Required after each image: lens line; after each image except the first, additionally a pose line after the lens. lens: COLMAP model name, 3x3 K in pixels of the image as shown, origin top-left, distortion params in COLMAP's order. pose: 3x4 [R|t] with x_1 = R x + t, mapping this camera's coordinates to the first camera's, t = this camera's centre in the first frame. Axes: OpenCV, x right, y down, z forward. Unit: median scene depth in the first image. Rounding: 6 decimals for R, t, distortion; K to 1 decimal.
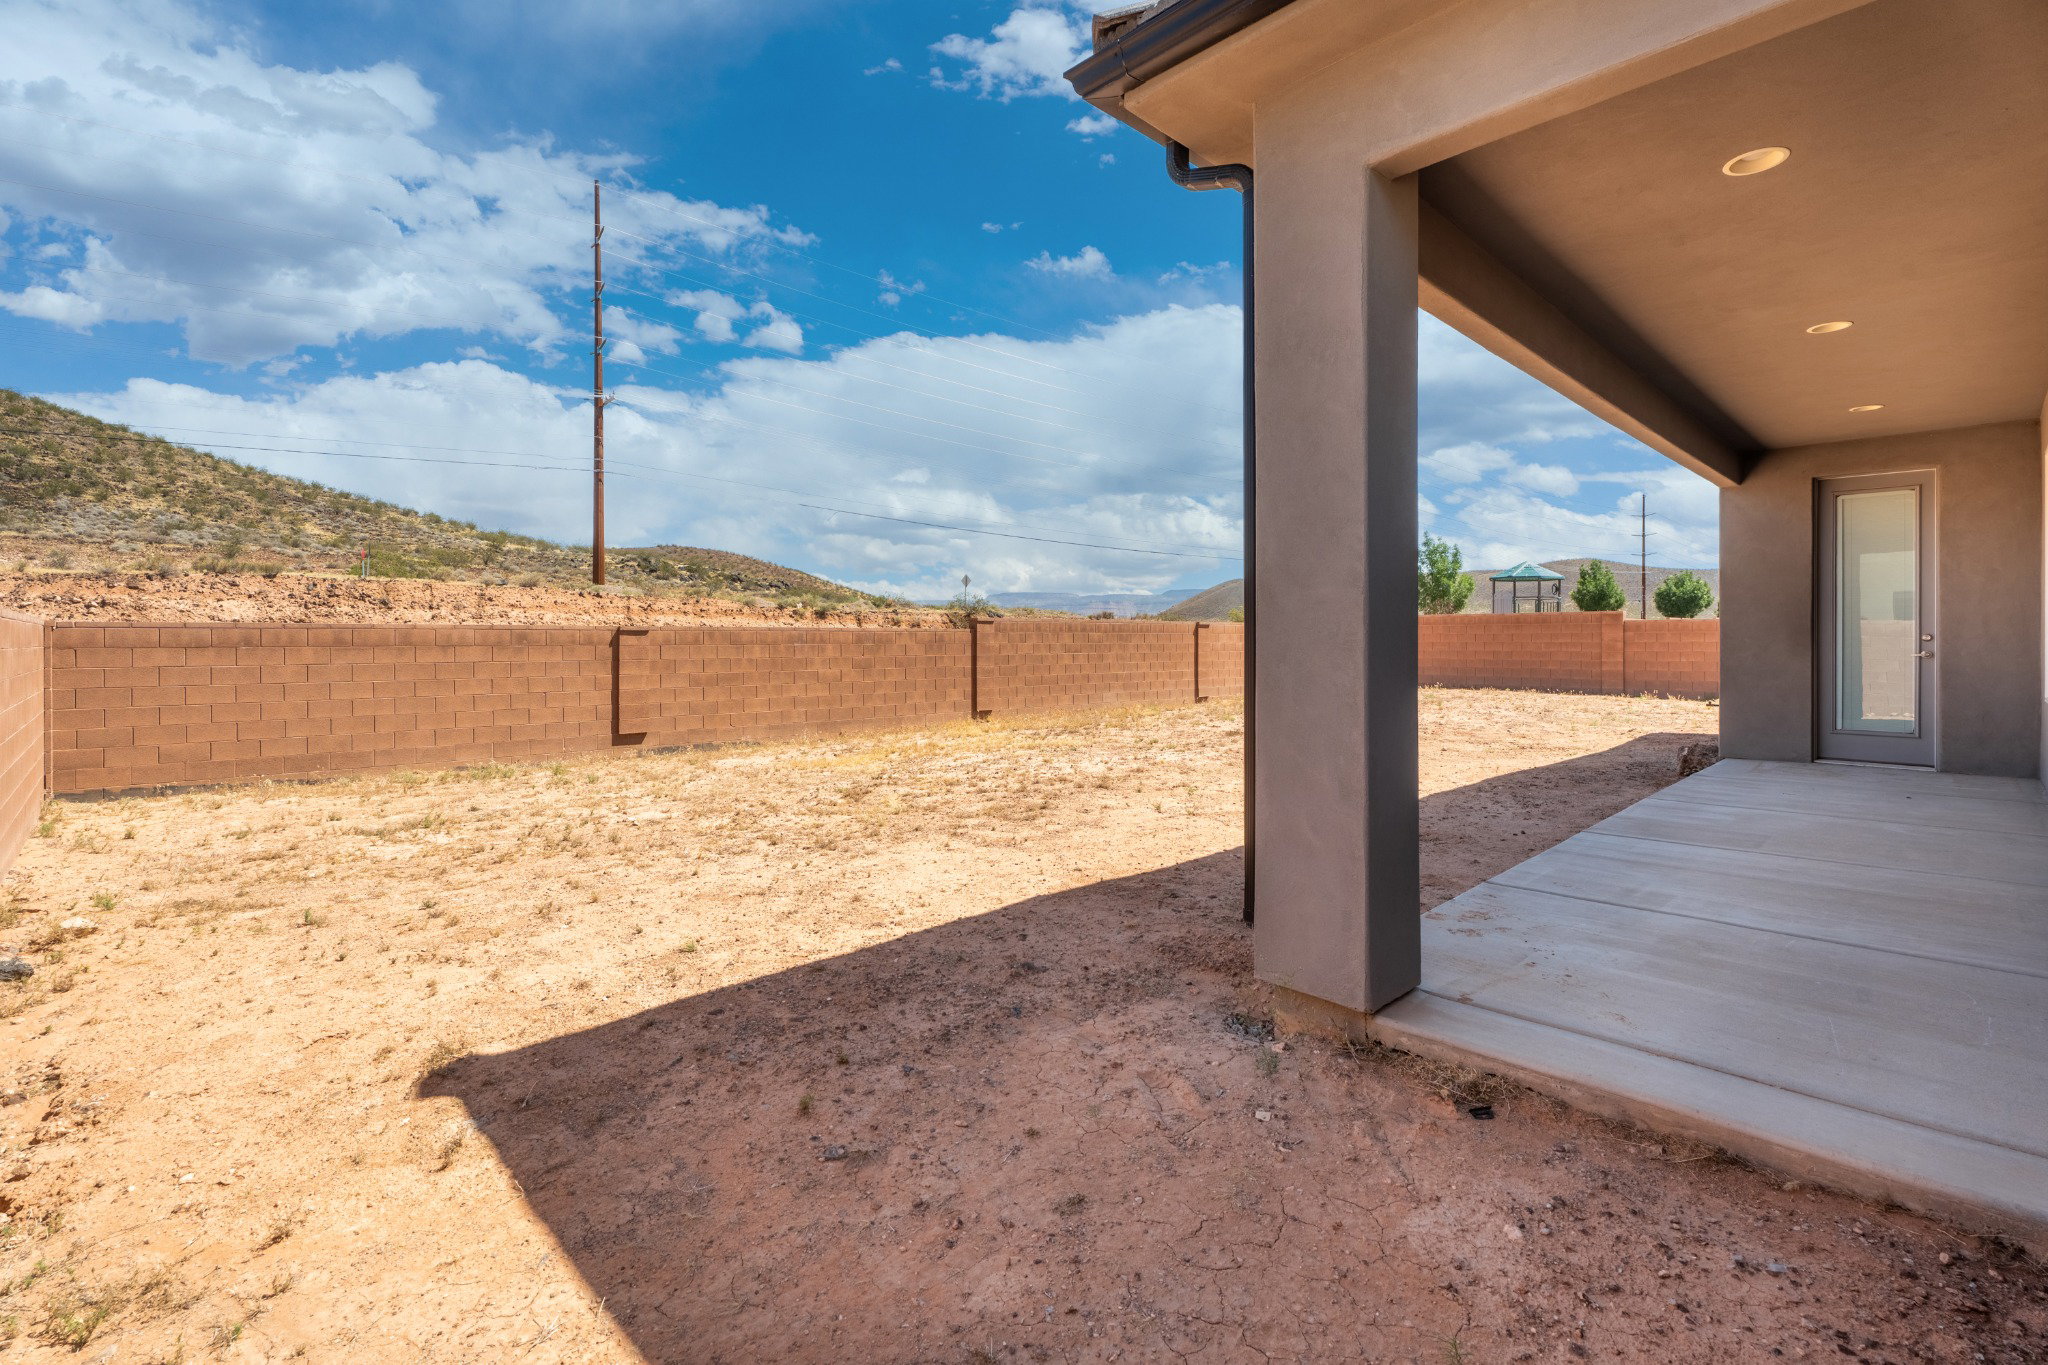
lens RADIAL K [[916.0, 0, 1051.7], [0, 916.0, 644.5], [0, 0, 1]] dist [-0.009519, 0.002967]
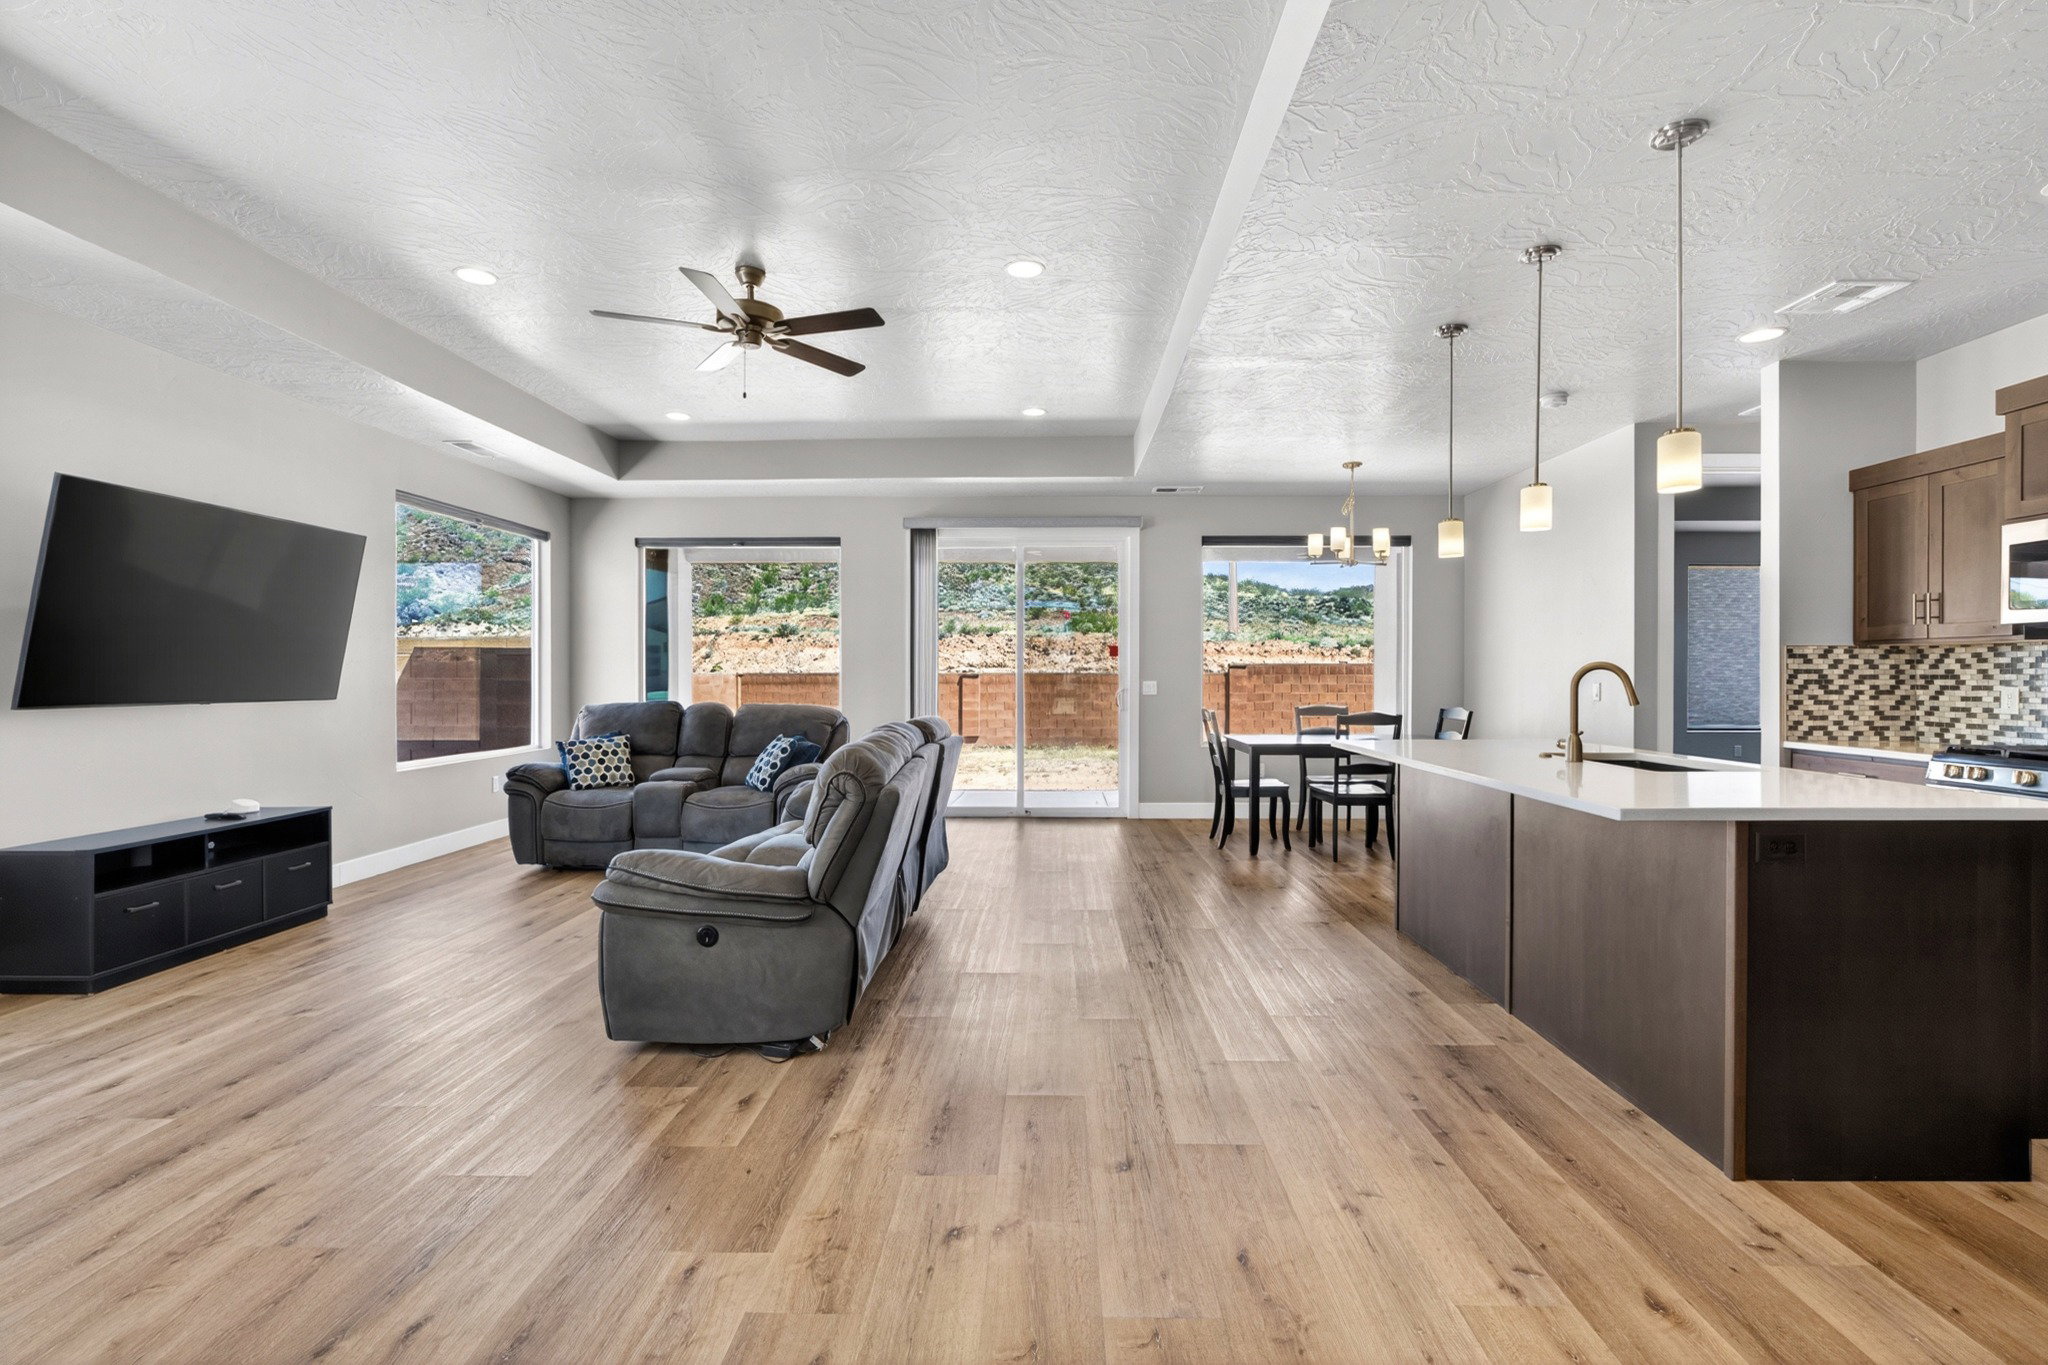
lens RADIAL K [[916.0, 0, 1044.5], [0, 916.0, 675.8], [0, 0, 1]] dist [-0.009519, 0.002967]
pose [[0.696927, 0.002770, -0.717137, 0.345066], [-0.003598, 0.999993, 0.000367, -0.006243], [0.717133, 0.002325, 0.696932, -0.033178]]
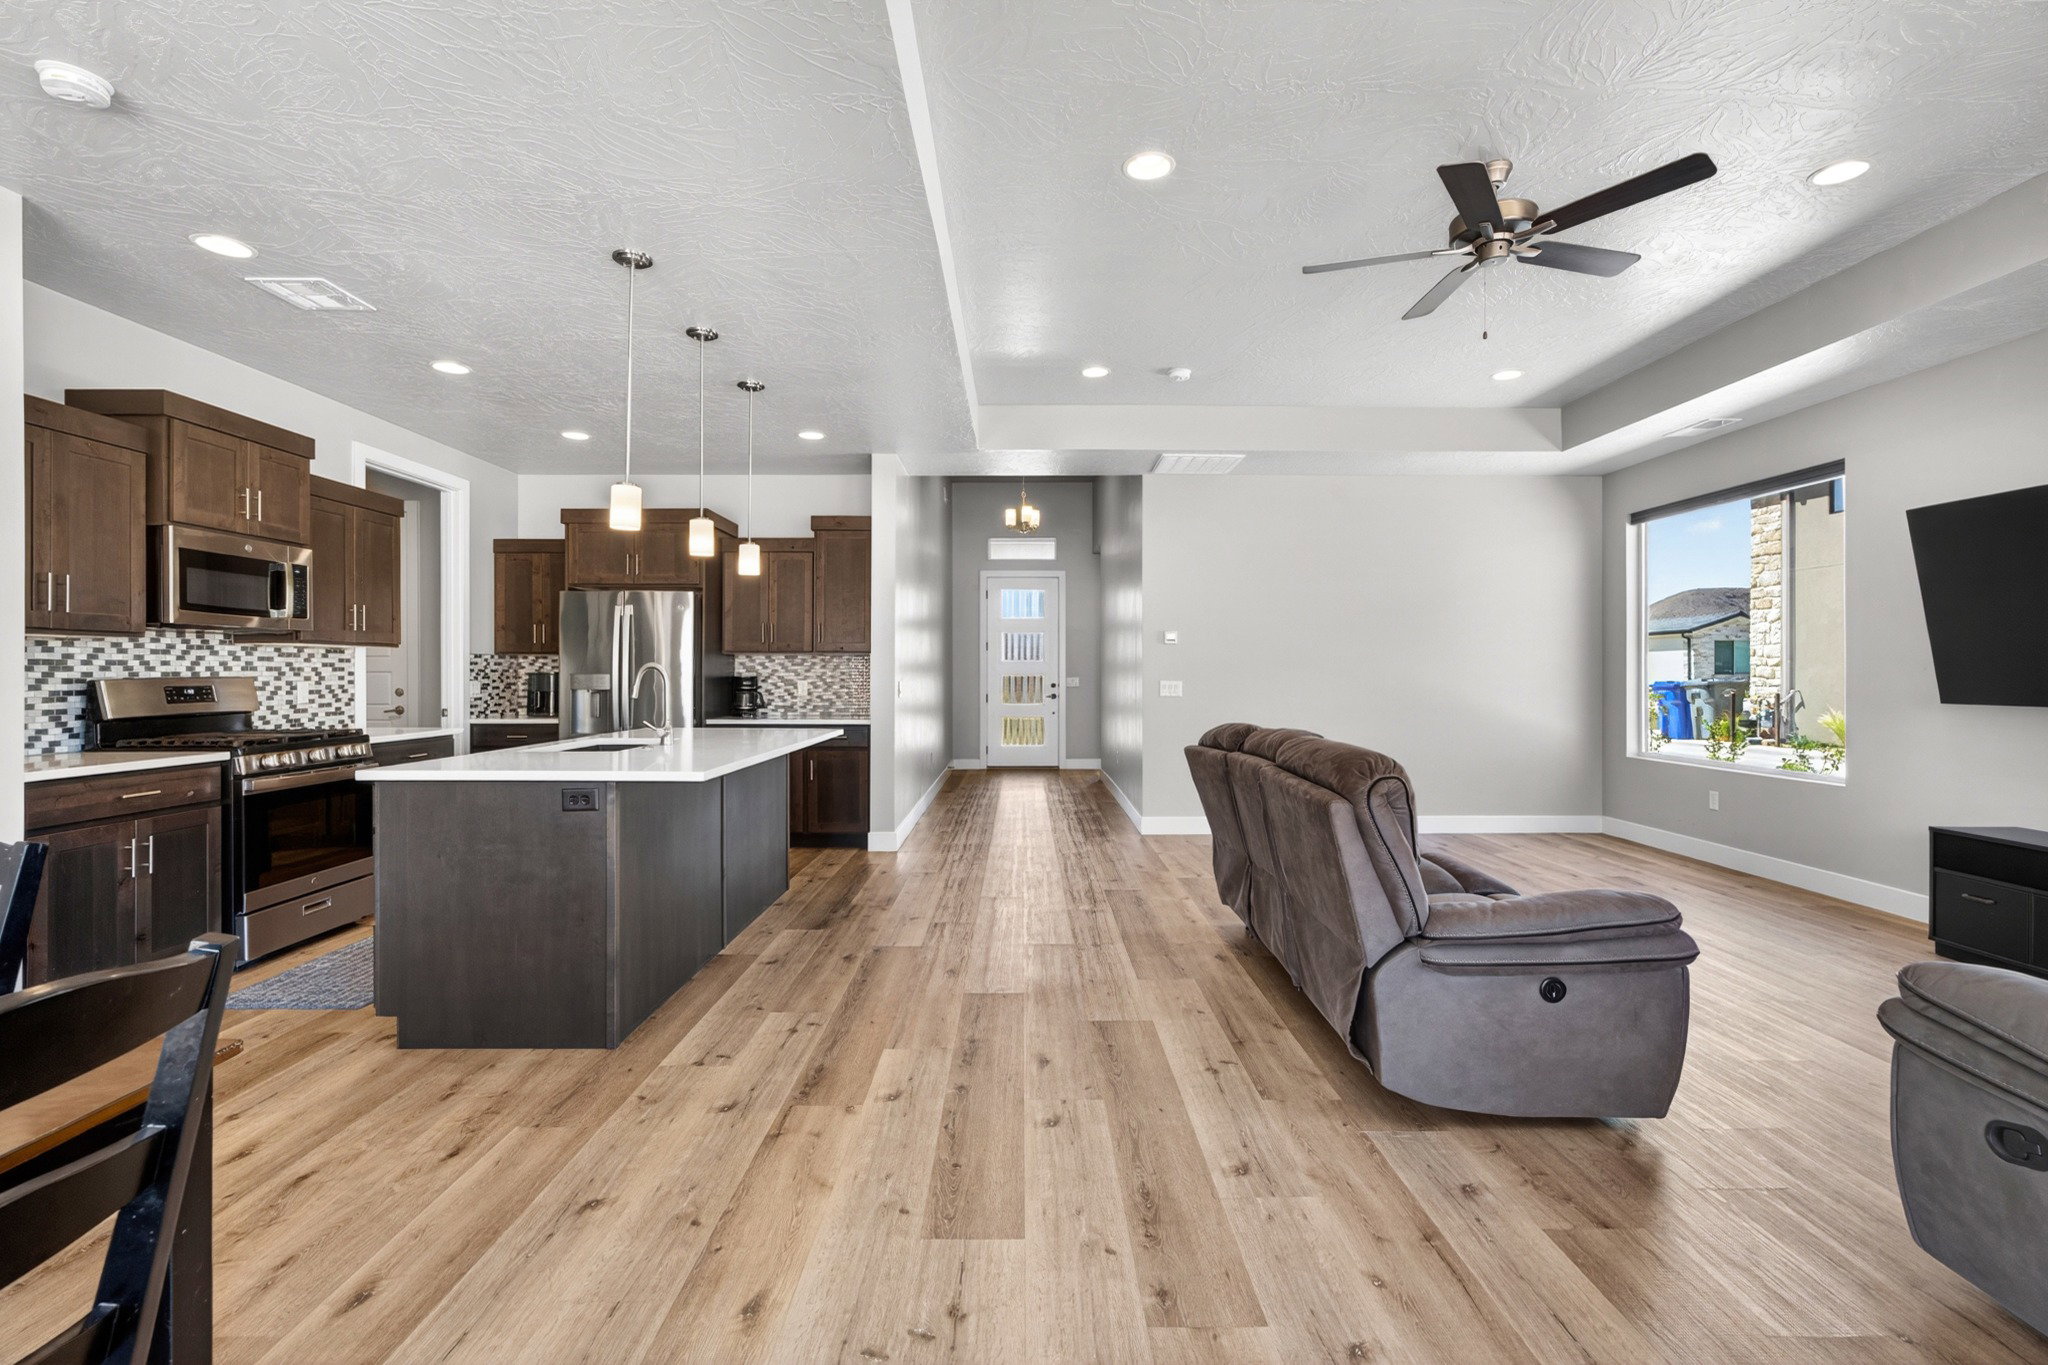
lens RADIAL K [[916.0, 0, 1013.0], [0, 916.0, 673.3], [0, 0, 1]] dist [-0.009519, 0.002967]
pose [[-0.695096, 0.001695, 0.718915, 0.185302], [0.004245, 0.999989, 0.001747, -0.006373], [-0.718904, 0.004266, -0.695096, 0.139663]]
